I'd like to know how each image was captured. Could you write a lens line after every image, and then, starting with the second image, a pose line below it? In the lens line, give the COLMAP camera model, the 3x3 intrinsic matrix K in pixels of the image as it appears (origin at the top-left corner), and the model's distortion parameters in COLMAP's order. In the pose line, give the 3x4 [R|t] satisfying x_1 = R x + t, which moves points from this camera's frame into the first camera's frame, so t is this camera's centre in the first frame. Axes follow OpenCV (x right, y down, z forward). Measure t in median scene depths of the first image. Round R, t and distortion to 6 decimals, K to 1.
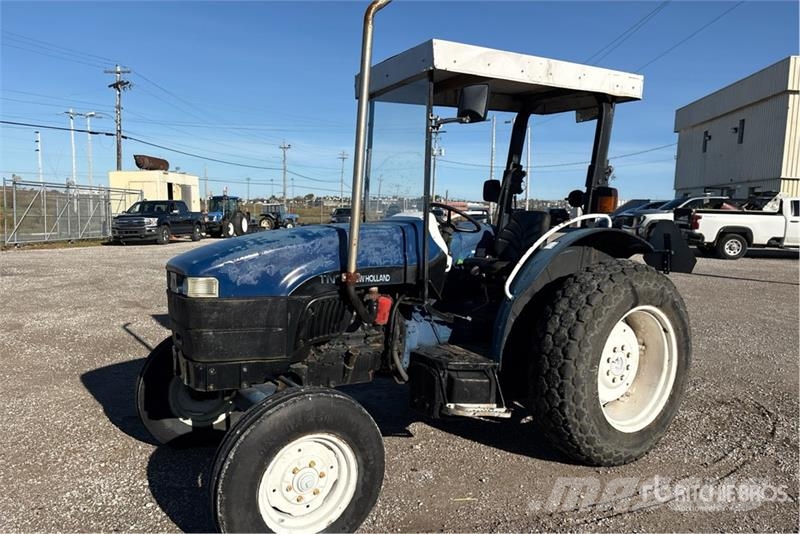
lens RADIAL K [[604.2, 0, 405.6], [0, 604.2, 268.4], [0, 0, 1]] dist [0.046709, -0.015683]
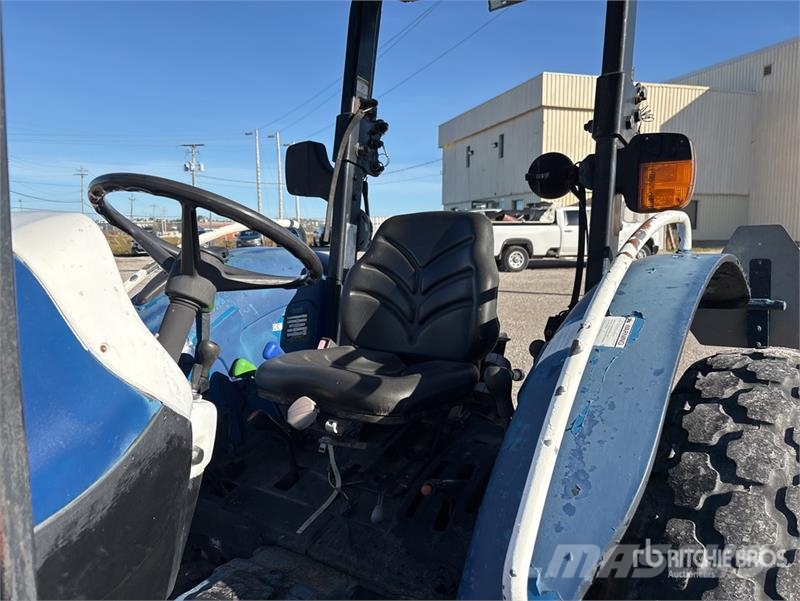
lens RADIAL K [[604.5, 0, 398.7], [0, 604.5, 301.9], [0, 0, 1]] dist [0.054438, -0.013000]
pose [[0.934190, -0.072276, 0.349377, 0.063032], [0.064080, 0.997332, 0.034977, -0.061460], [-0.350973, -0.010287, 0.936329, 0.744510]]
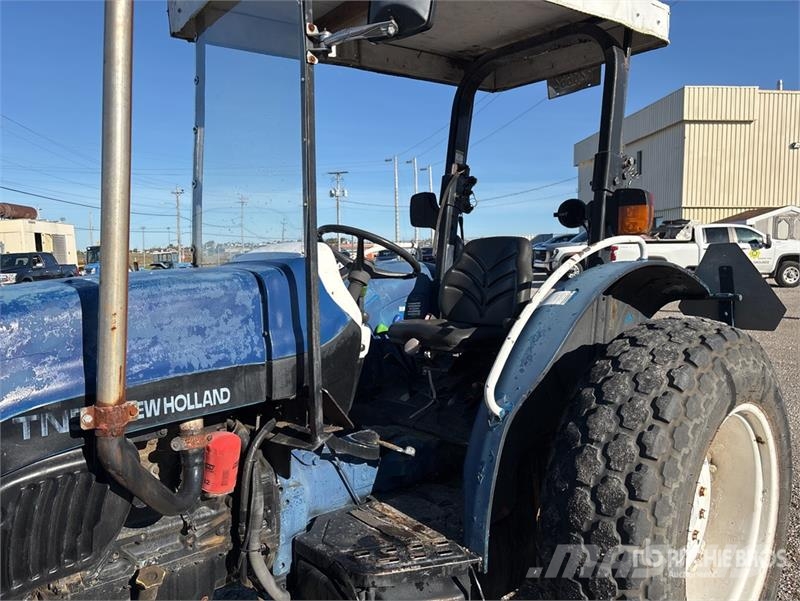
lens RADIAL K [[604.5, 0, 396.8], [0, 604.5, 296.2], [0, 0, 1]] dist [0.054438, -0.013000]
pose [[0.989475, -0.048708, 0.136262, 0.030472], [0.051943, 0.998444, -0.020285, -0.033861], [-0.135062, 0.027150, 0.990465, 0.478880]]
